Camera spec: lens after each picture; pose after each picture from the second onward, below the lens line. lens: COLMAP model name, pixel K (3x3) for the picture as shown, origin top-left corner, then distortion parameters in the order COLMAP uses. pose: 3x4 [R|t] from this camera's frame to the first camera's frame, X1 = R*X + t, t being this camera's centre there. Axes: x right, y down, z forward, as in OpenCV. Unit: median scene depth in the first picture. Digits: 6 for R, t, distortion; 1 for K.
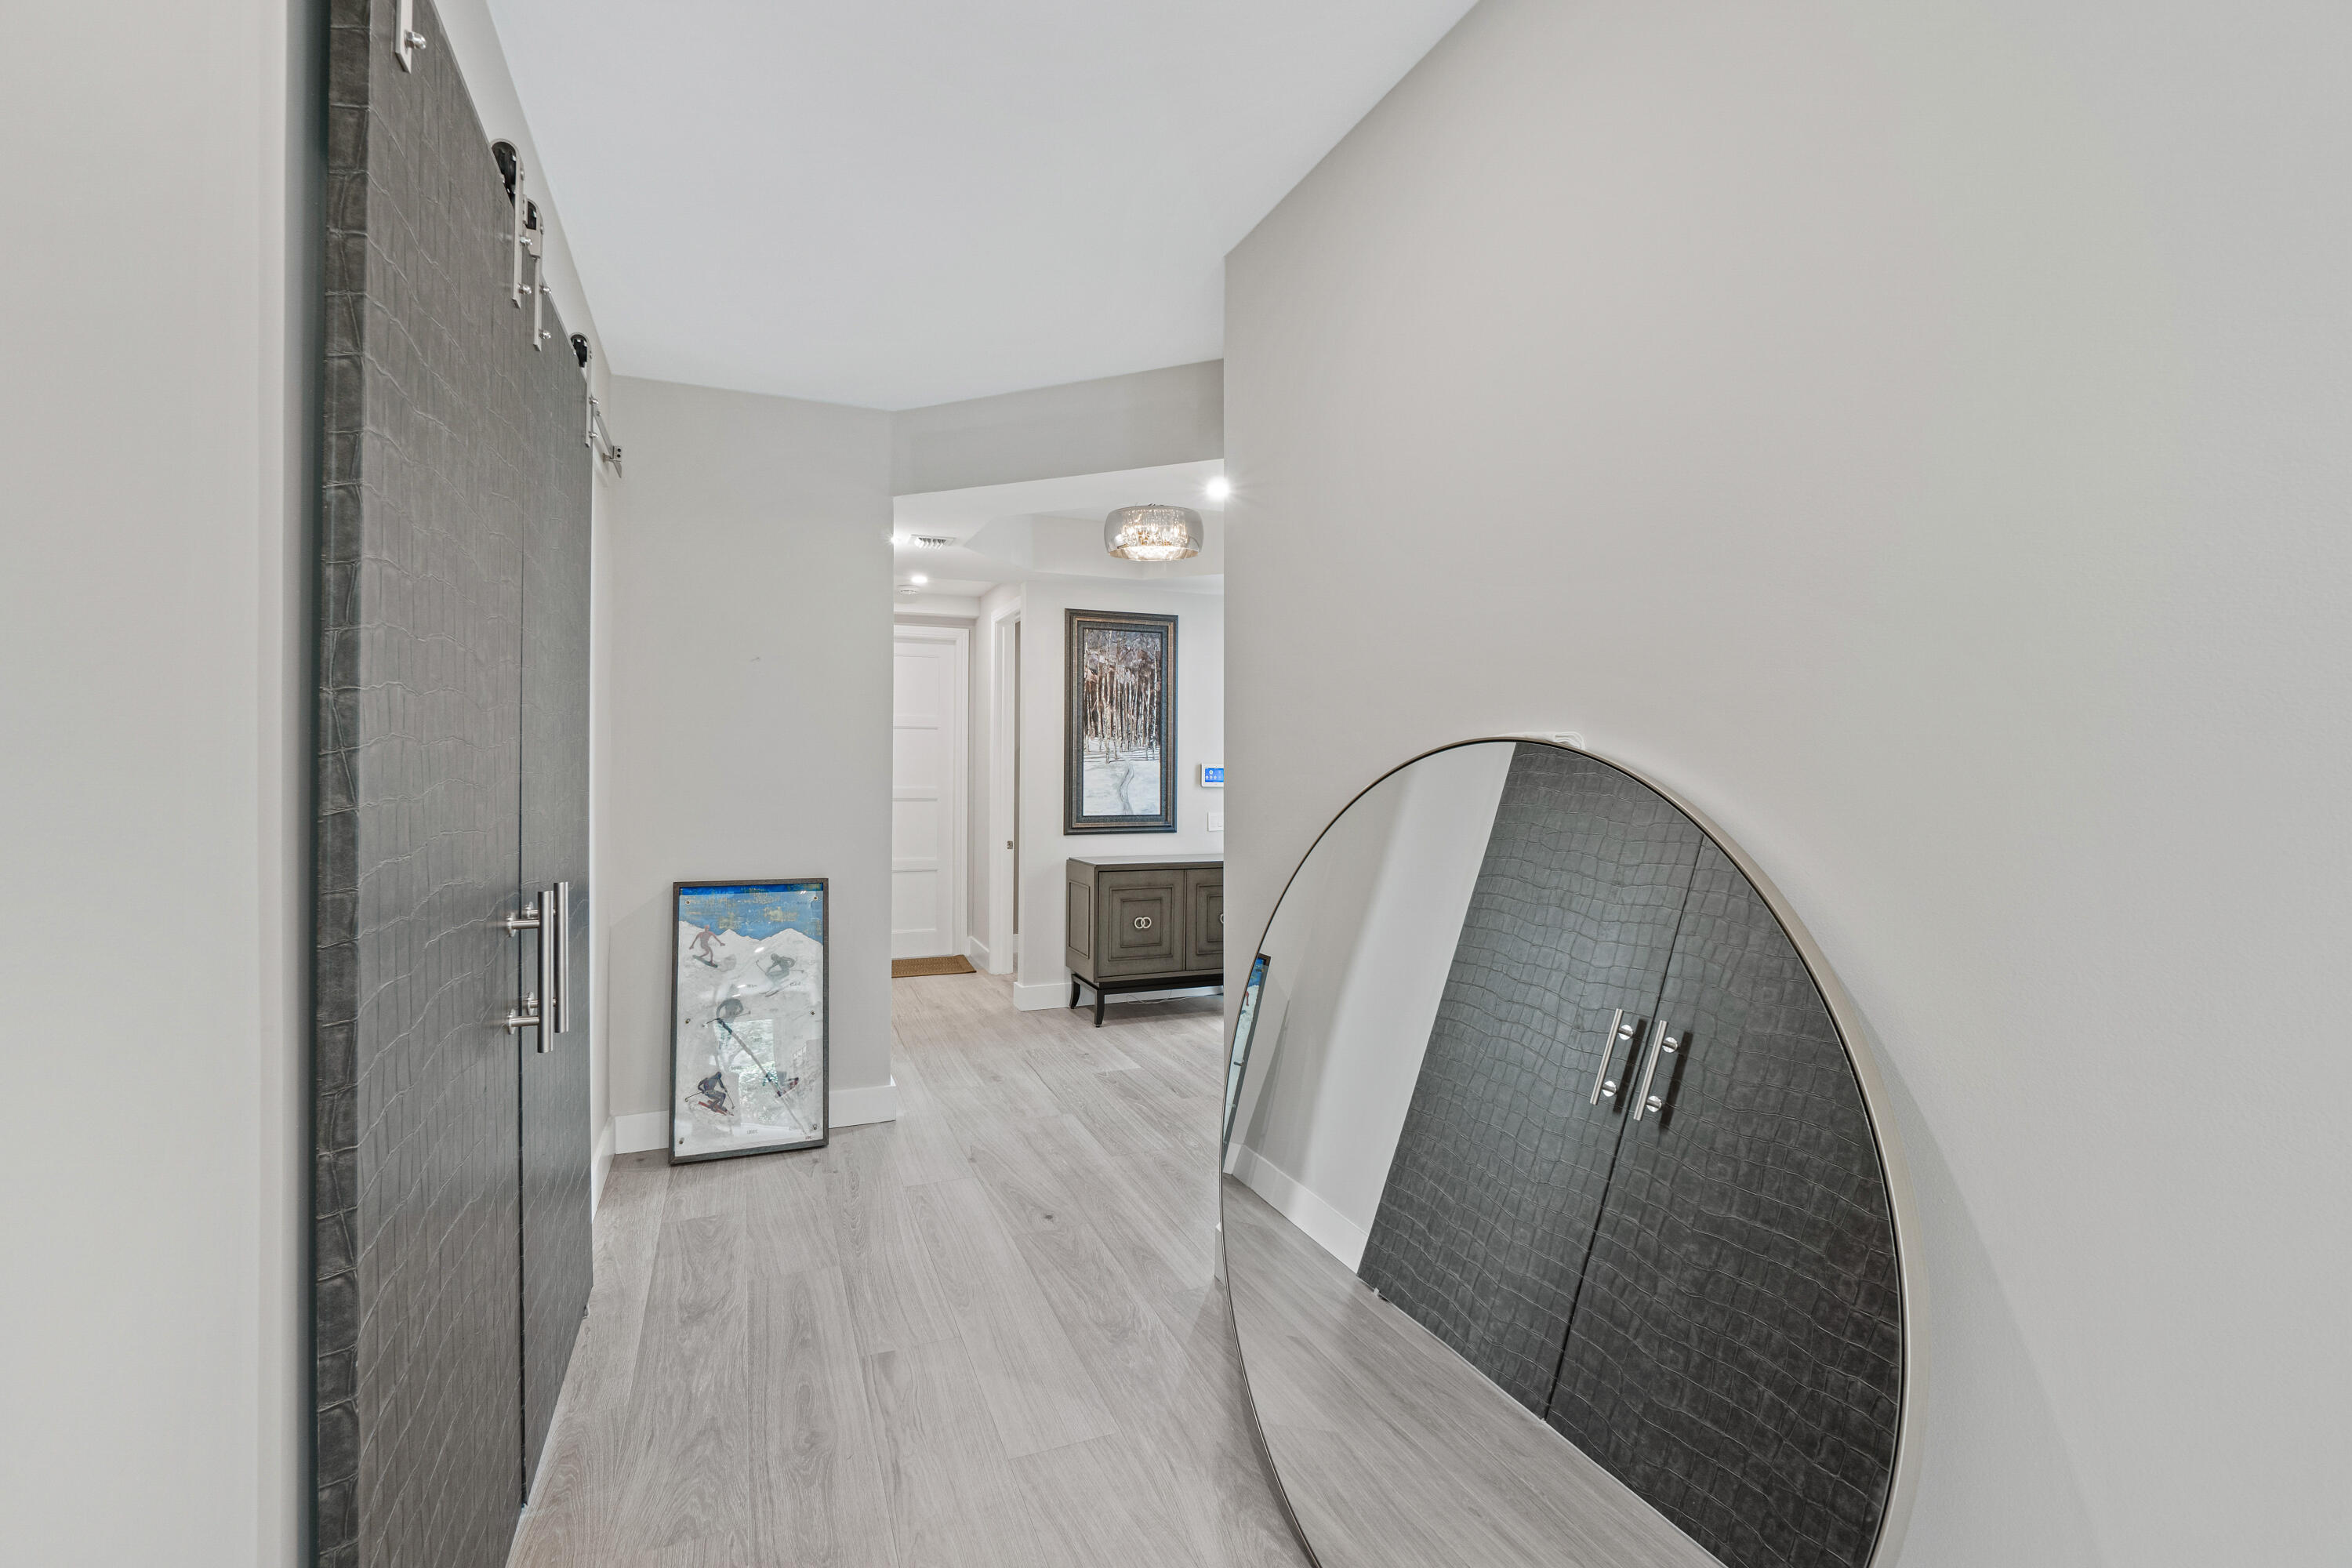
lens RADIAL K [[1022.1, 0, 1173.0], [0, 1022.1, 772.9], [0, 0, 1]] dist [-0.009312, 0.002231]
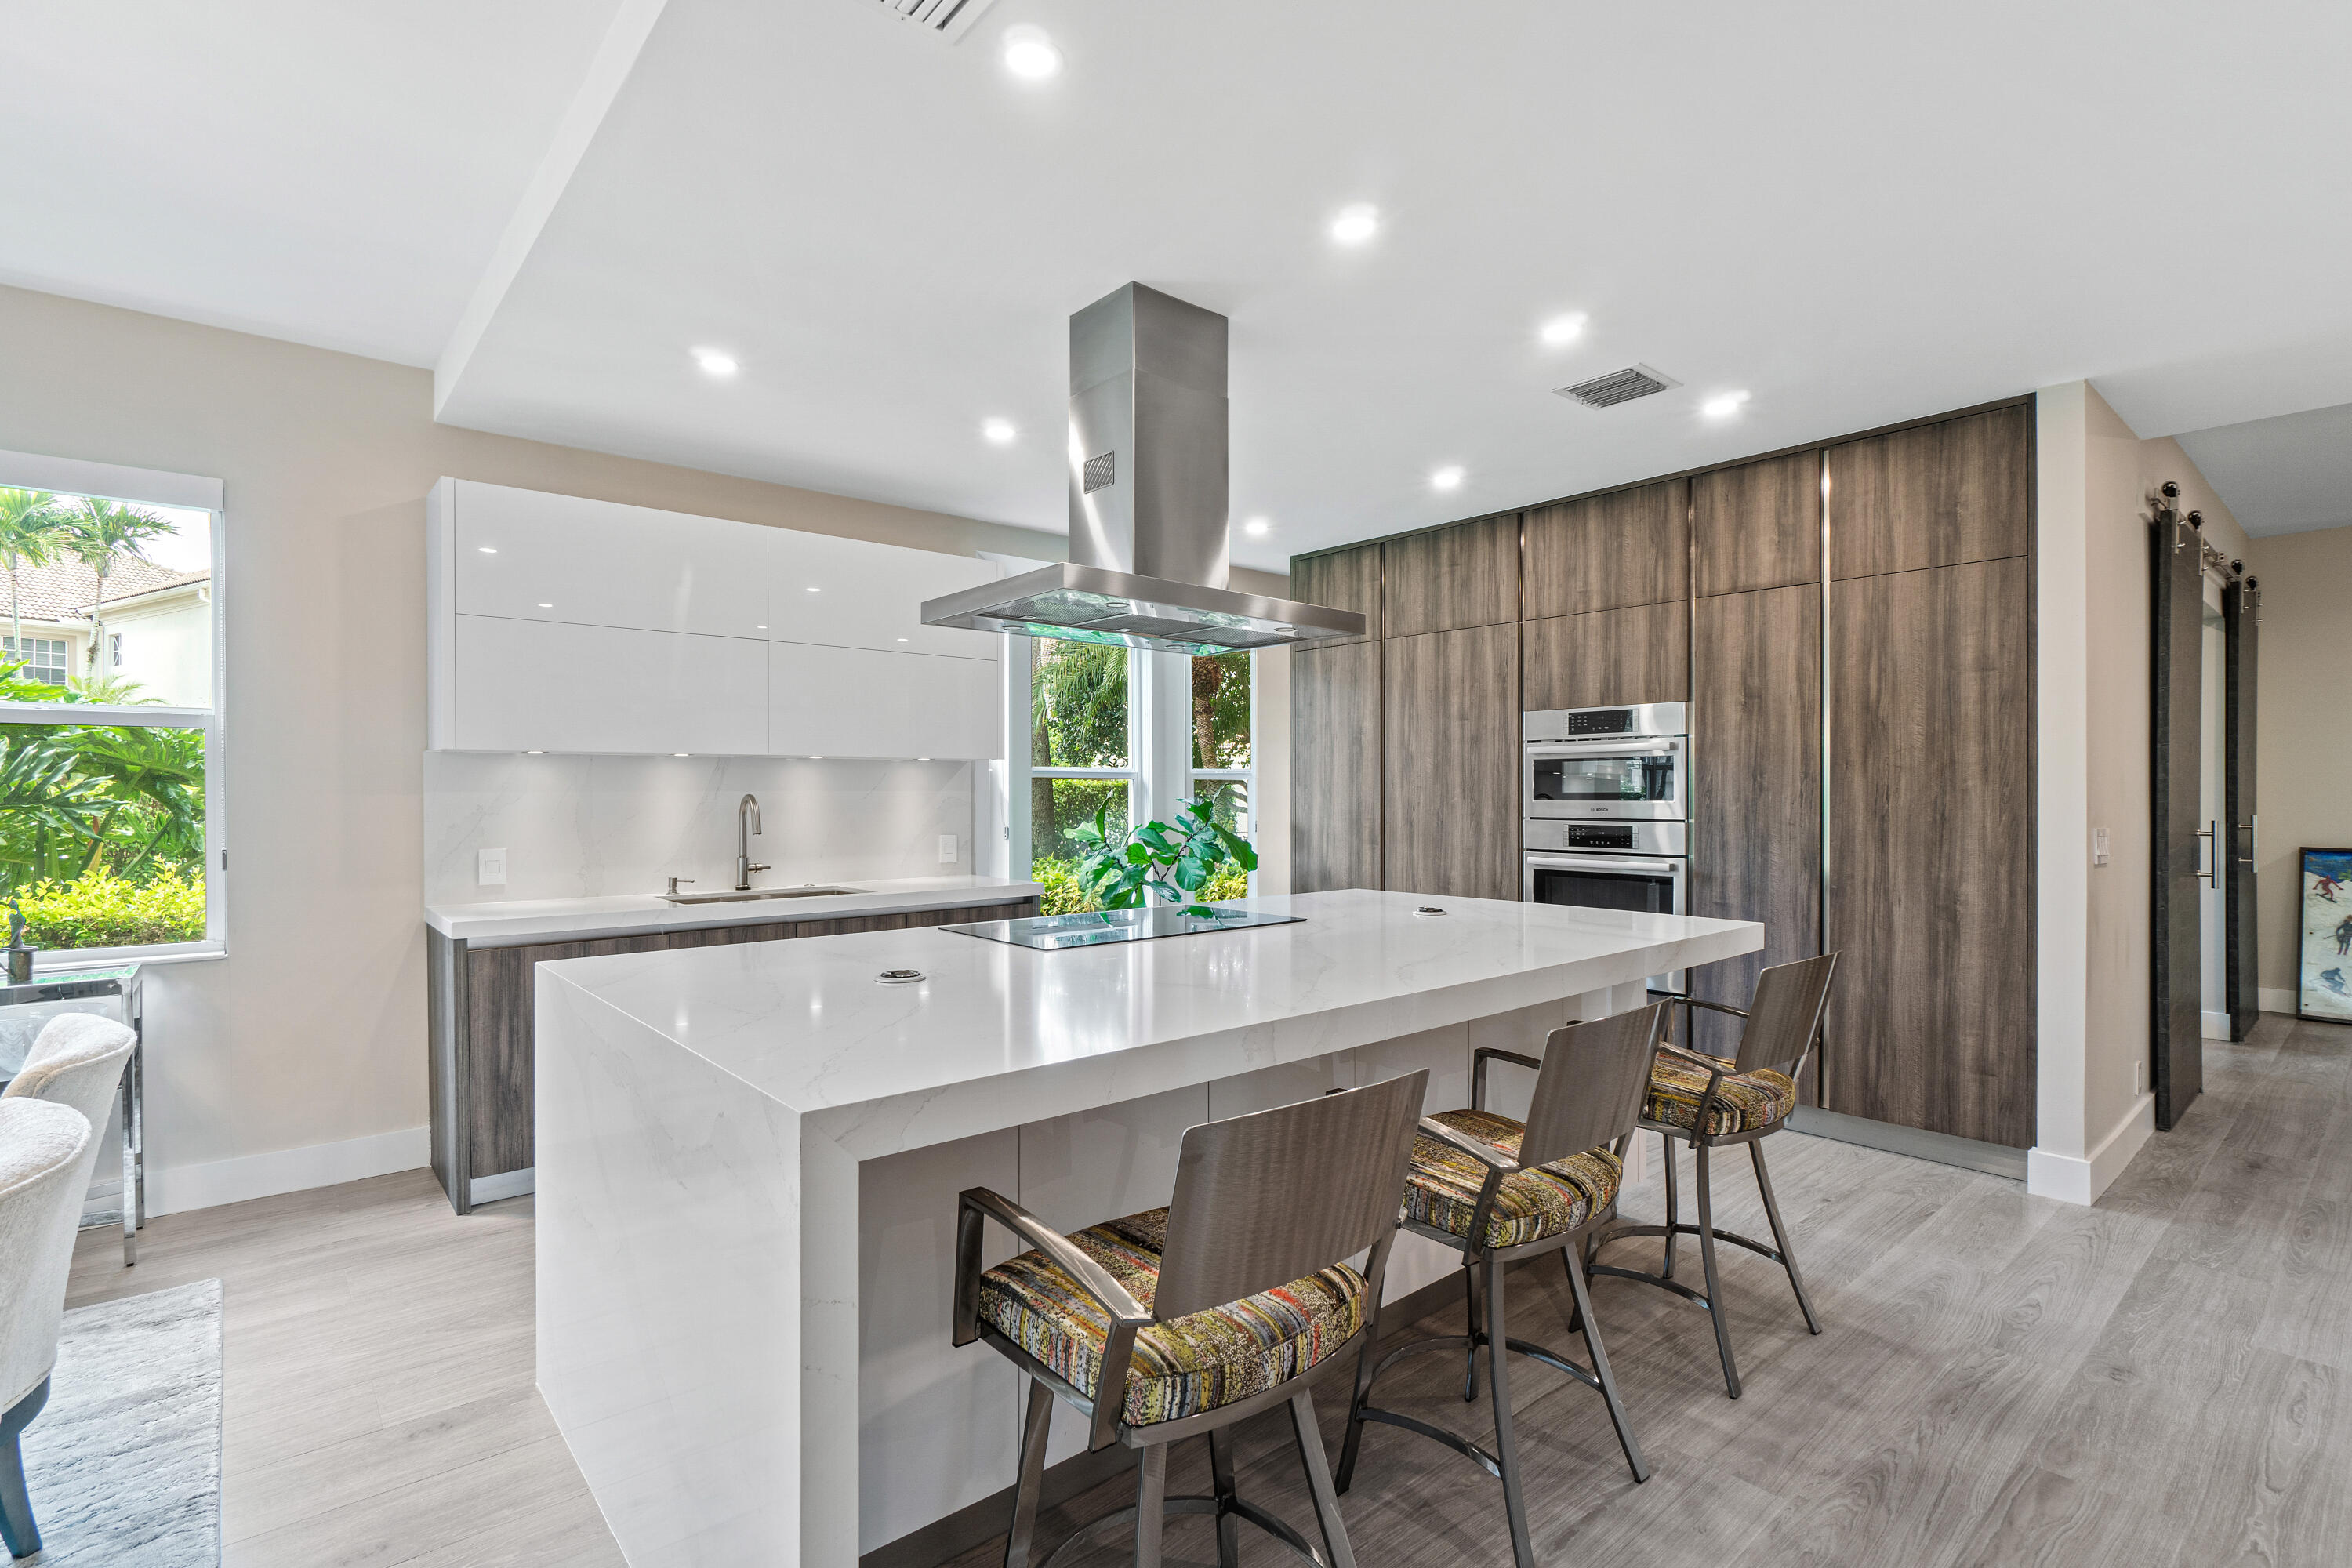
lens RADIAL K [[1108.8, 0, 1184.1], [0, 1108.8, 790.3], [0, 0, 1]] dist [-0.001299, 0.000499]
pose [[0.307917, -0.011169, -0.951348, 0.597863], [0.011564, 0.999901, -0.007996, 0.023244], [0.951343, -0.008539, 0.308016, -1.139372]]
